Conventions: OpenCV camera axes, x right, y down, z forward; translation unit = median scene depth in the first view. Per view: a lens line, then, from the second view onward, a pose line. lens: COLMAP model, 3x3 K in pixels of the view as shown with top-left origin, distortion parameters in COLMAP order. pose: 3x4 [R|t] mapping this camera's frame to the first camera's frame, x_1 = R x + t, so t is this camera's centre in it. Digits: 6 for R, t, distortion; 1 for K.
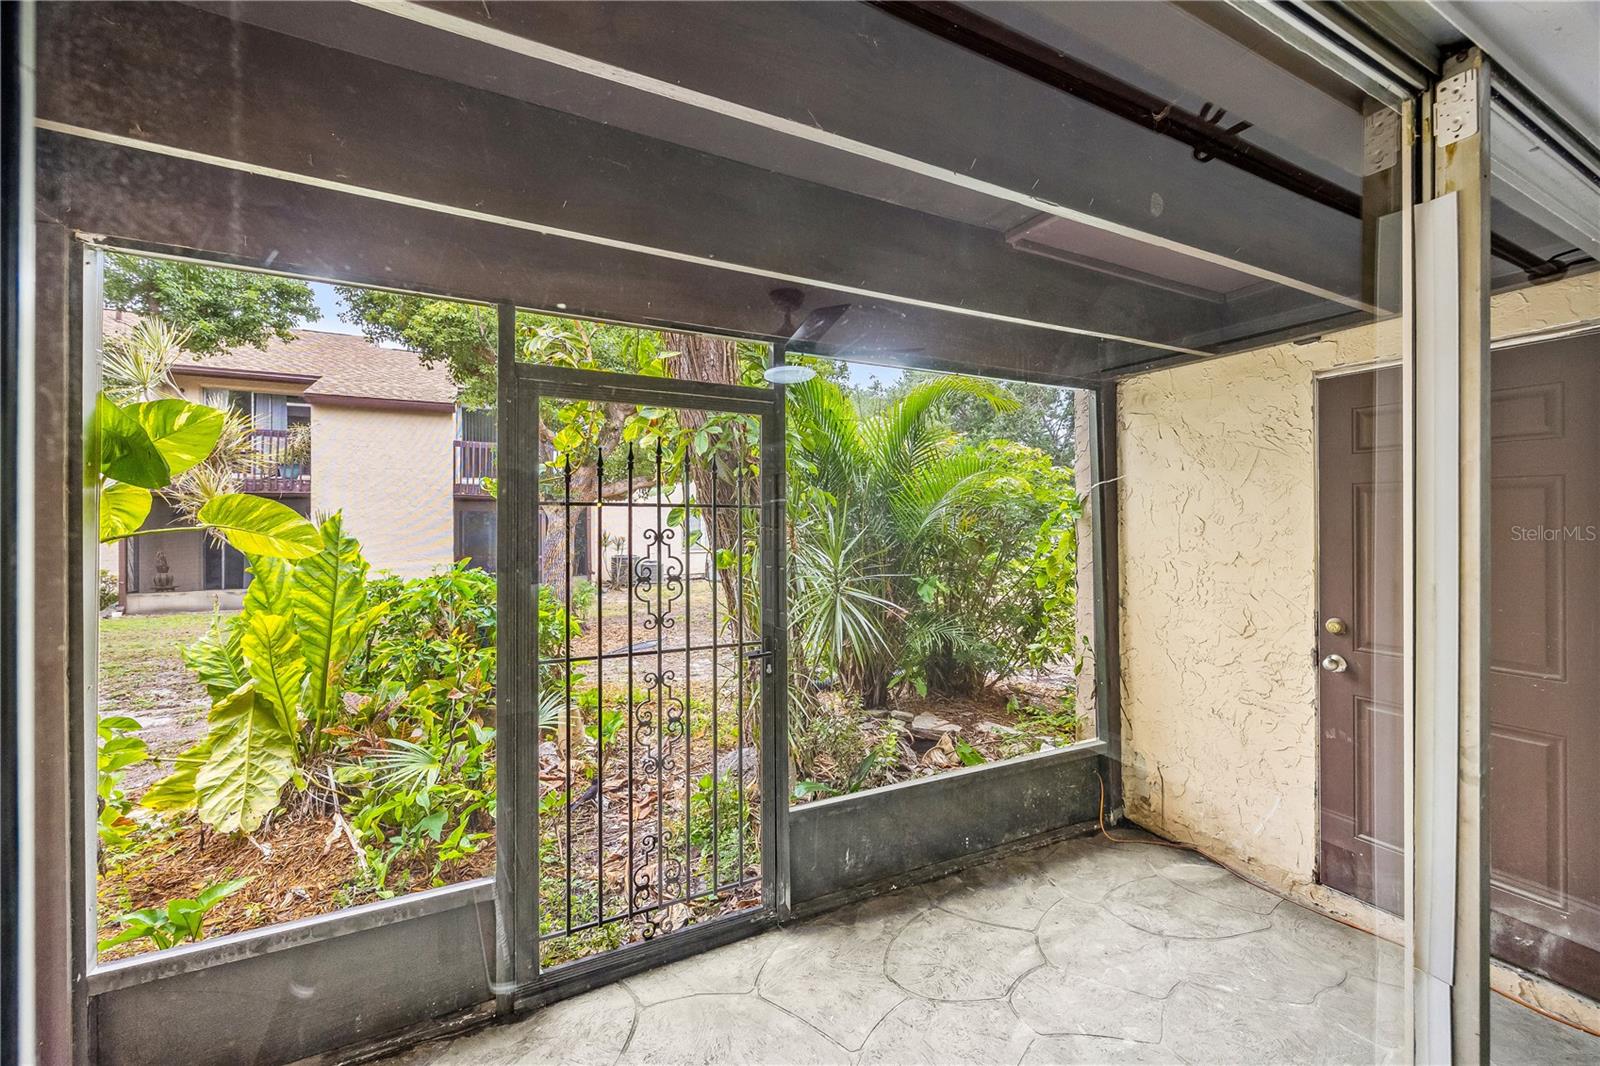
lens RADIAL K [[619.5, 0, 801.8], [0, 619.5, 530.7], [0, 0, 1]] dist [0.000960, 0.000053]
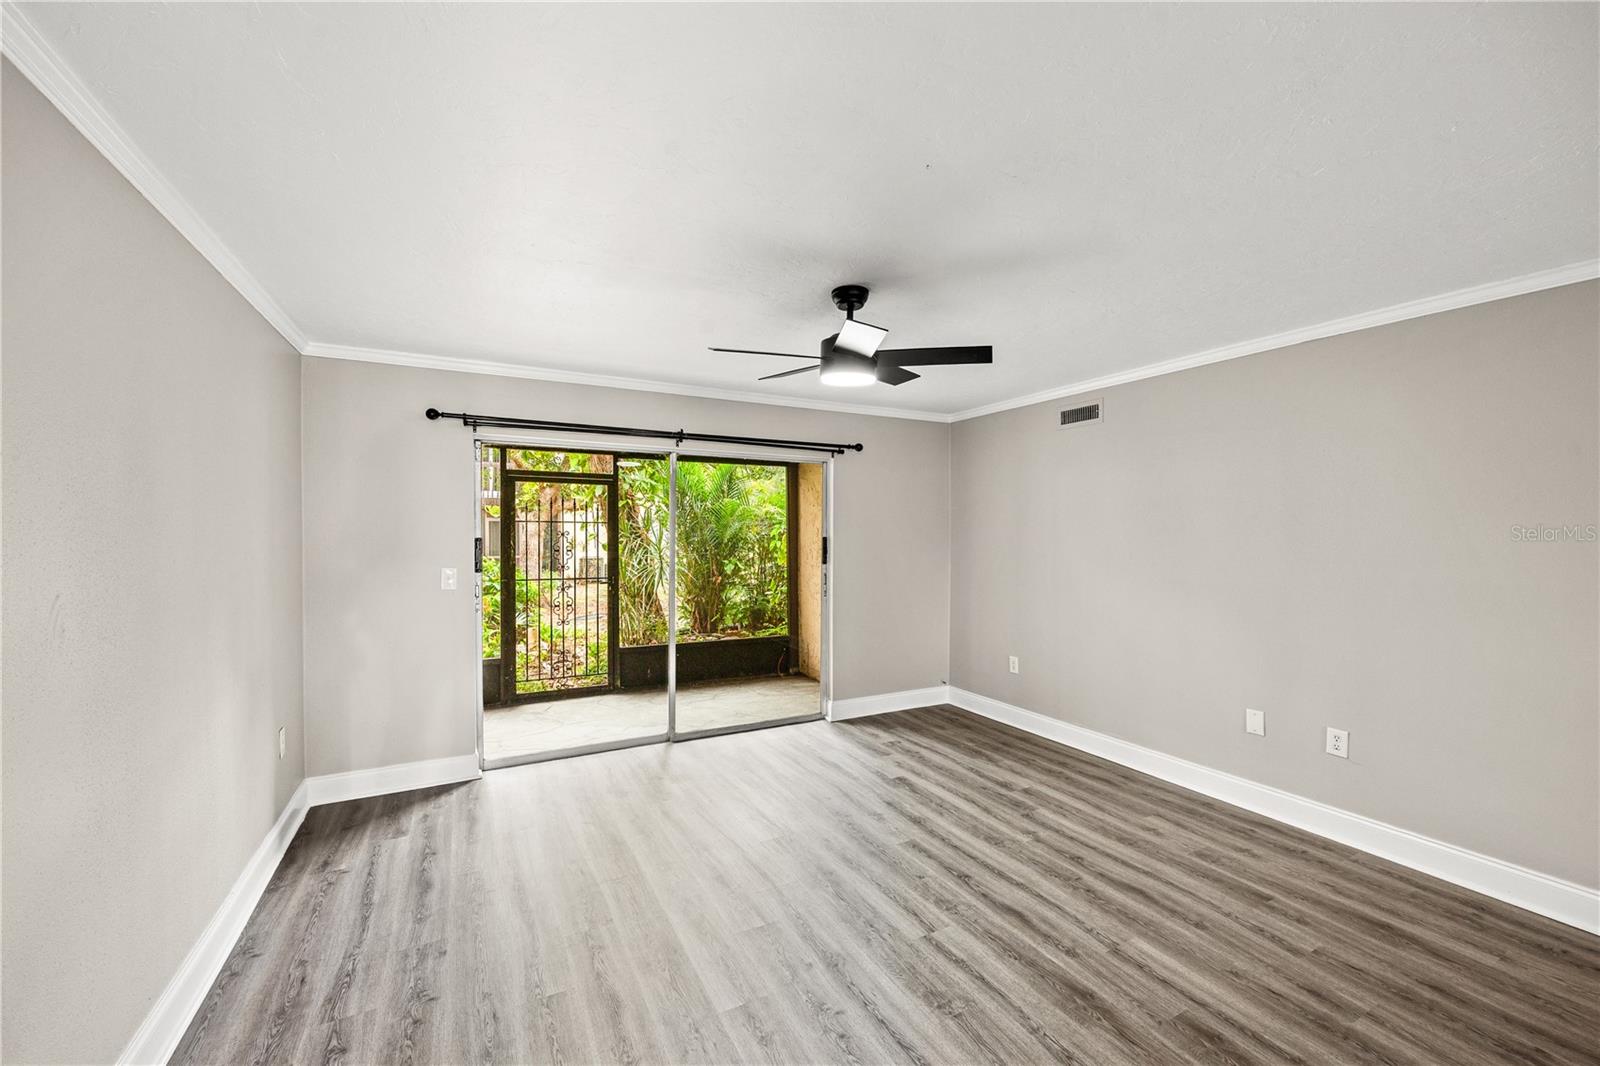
lens RADIAL K [[631.2, 0, 804.2], [0, 631.2, 539.5], [0, 0, 1]] dist [-0.001263, -0.000171]
pose [[0.999587, 0.005844, 0.028149, 0.624959], [-0.006034, 0.999959, 0.006683, 0.001251], [-0.028109, -0.006850, 0.999581, -1.493587]]
